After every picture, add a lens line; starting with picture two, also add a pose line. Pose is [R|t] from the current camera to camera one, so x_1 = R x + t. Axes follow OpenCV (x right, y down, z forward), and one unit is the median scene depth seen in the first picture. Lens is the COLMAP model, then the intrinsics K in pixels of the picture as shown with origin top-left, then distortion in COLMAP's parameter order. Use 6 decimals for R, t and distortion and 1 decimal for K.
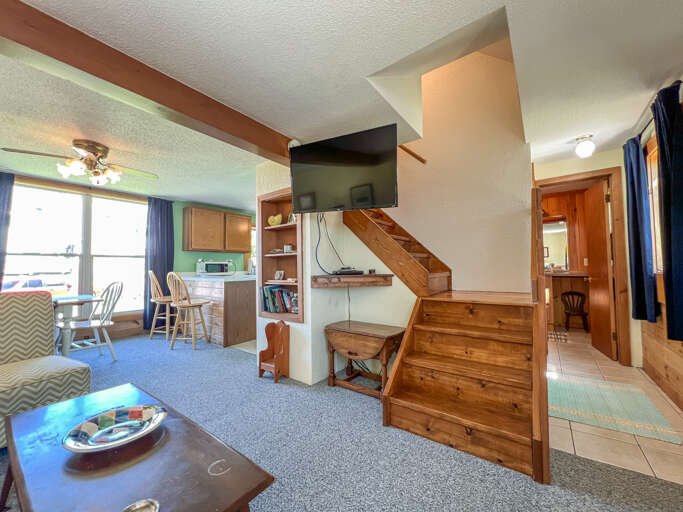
lens RADIAL K [[273.5, 0, 341.5], [0, 273.5, 256.0], [0, 0, 1]] dist [0.001193, 0.000141]
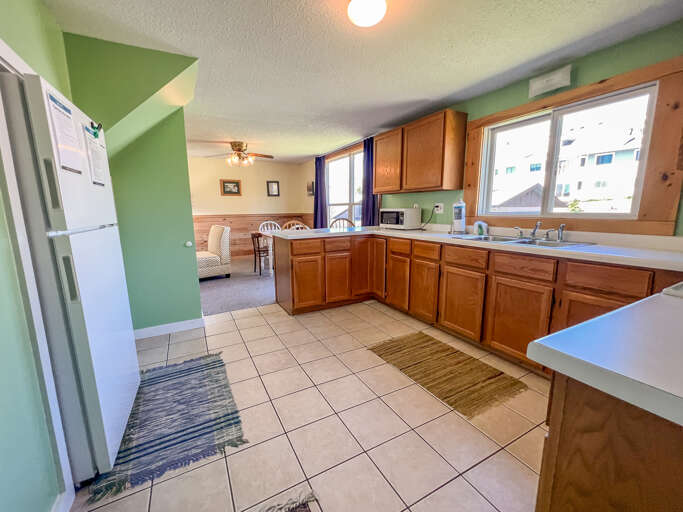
lens RADIAL K [[273.5, 0, 341.5], [0, 273.5, 256.0], [0, 0, 1]] dist [0.001193, 0.000141]
pose [[-0.394676, 0.159825, -0.904813, 0.225053], [0.038961, 0.986781, 0.157308, 0.025453], [0.917994, 0.026833, -0.395686, 1.138861]]
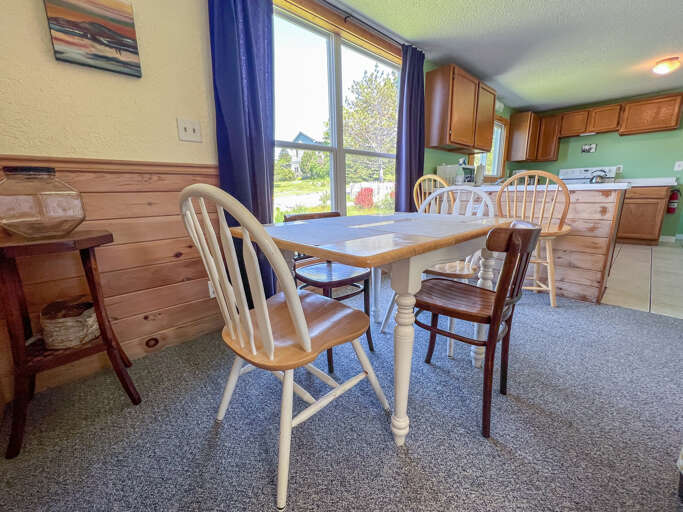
lens RADIAL K [[273.5, 0, 341.5], [0, 273.5, 256.0], [0, 0, 1]] dist [0.001193, 0.000141]
pose [[0.982451, 0.018397, -0.185610, -0.616691], [0.030607, 0.965734, 0.257723, 0.049460], [0.183991, -0.258881, 0.948224, 0.277262]]
